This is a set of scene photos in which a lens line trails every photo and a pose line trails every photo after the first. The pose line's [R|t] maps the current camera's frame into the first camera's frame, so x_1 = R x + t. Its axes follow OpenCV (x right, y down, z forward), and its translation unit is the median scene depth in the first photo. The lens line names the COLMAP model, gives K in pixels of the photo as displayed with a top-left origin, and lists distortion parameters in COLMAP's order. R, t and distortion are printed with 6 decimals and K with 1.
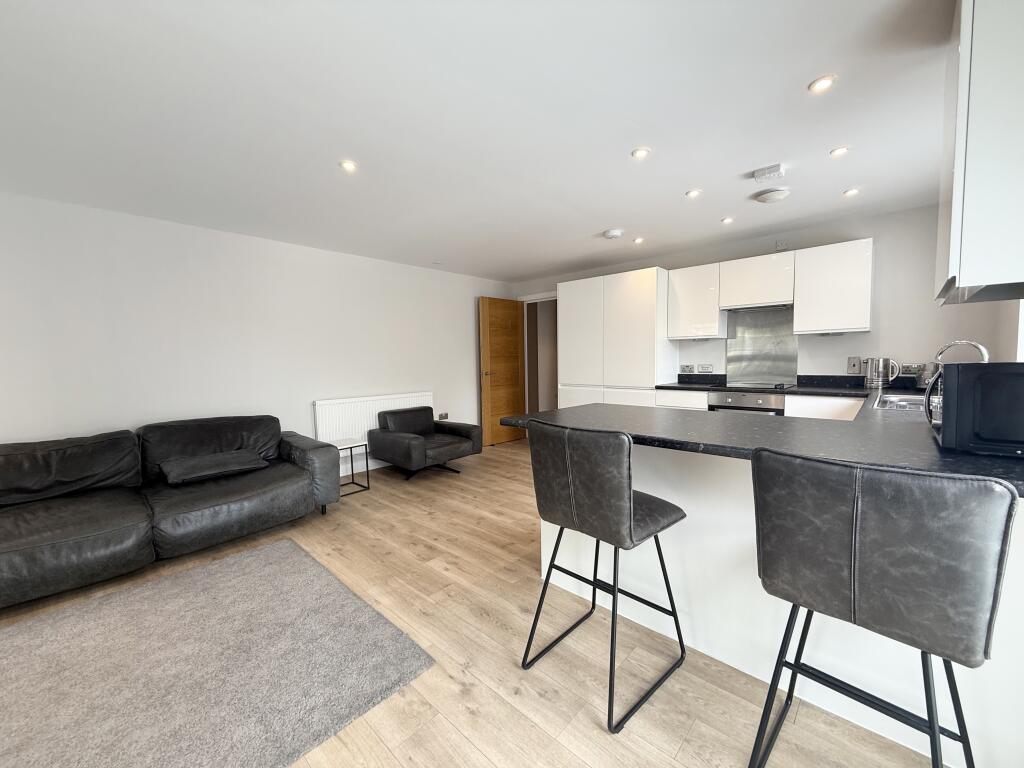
lens RADIAL K [[406.0, 0, 509.4], [0, 406.0, 383.1], [0, 0, 1]] dist [0.003759, 0.000029]
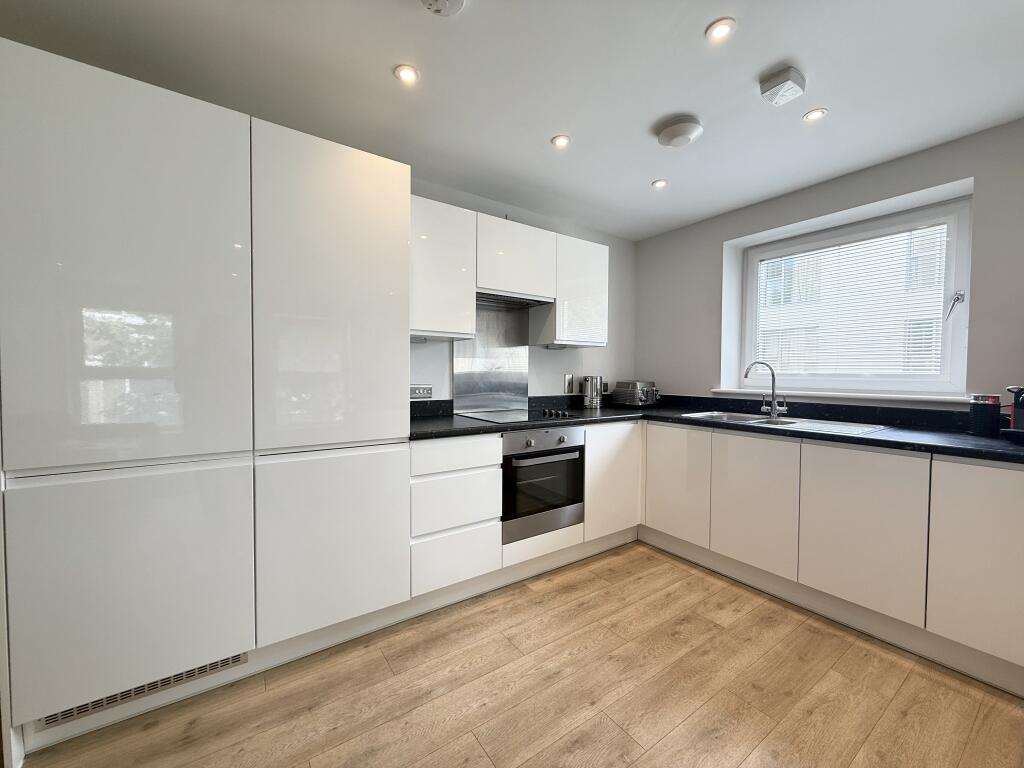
lens RADIAL K [[406.0, 0, 510.6], [0, 406.0, 383.6], [0, 0, 1]] dist [0.003759, 0.000029]
pose [[0.200671, -0.006691, 0.979636, -0.073992], [0.047685, 0.998858, -0.002946, -0.058295], [-0.978497, 0.047305, 0.200761, 1.148097]]
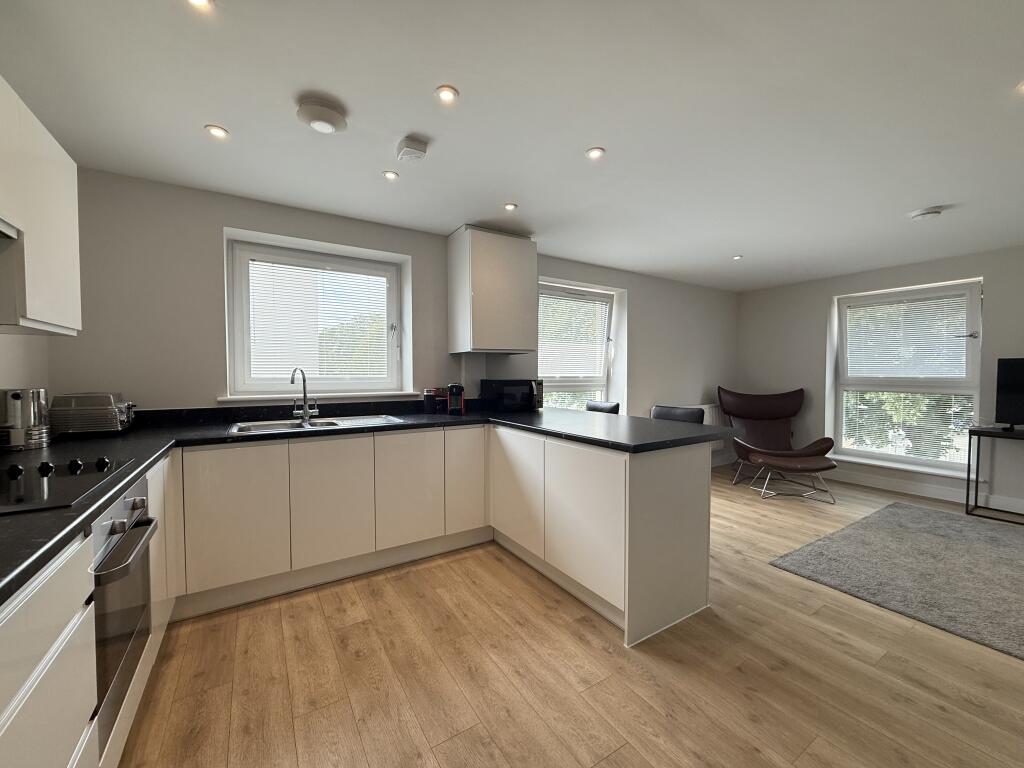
lens RADIAL K [[406.0, 0, 511.6], [0, 406.0, 385.9], [0, 0, 1]] dist [0.003759, 0.000029]
pose [[-0.968930, 0.010560, 0.247108, 0.222684], [0.032893, 0.995715, 0.086425, -0.102765], [-0.245137, 0.091868, -0.965126, 1.540990]]
